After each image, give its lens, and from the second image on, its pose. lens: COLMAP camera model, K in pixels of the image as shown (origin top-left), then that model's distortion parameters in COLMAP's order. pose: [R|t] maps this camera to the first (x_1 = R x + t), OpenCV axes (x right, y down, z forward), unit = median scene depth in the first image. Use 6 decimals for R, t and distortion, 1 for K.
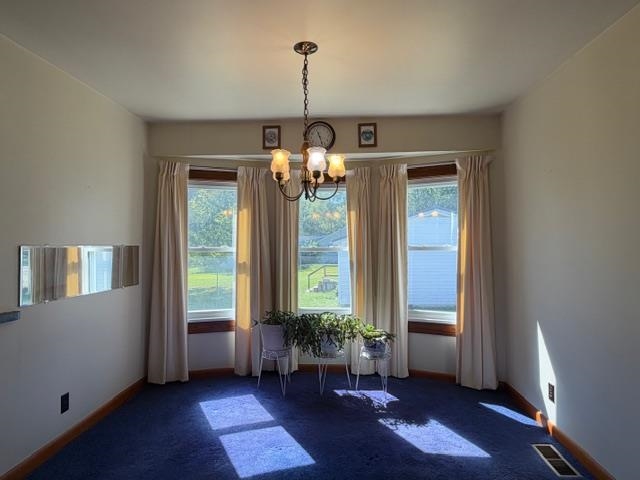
lens RADIAL K [[385.6, 0, 320.0], [0, 385.6, 240.0], [0, 0, 1]] dist [0.004180, 0.000179]
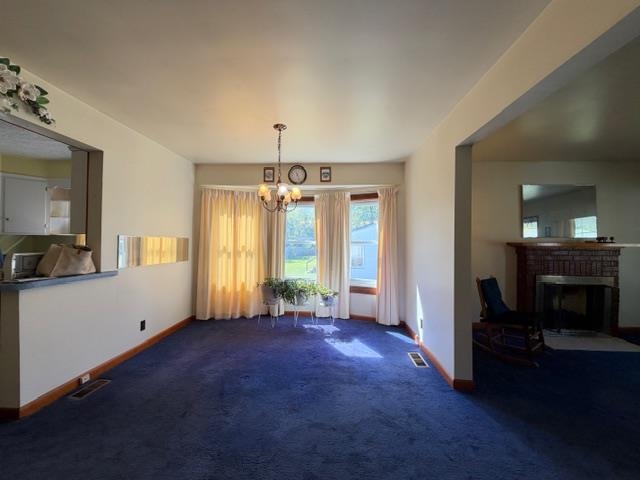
lens RADIAL K [[257.5, 0, 320.0], [0, 257.5, 240.0], [0, 0, 1]] dist [-0.000241, -0.000048]
pose [[0.999894, 0.013956, 0.004195, 0.099788], [-0.013938, 0.999894, -0.004176, 0.020171], [-0.004253, 0.004118, 0.999982, -0.129907]]
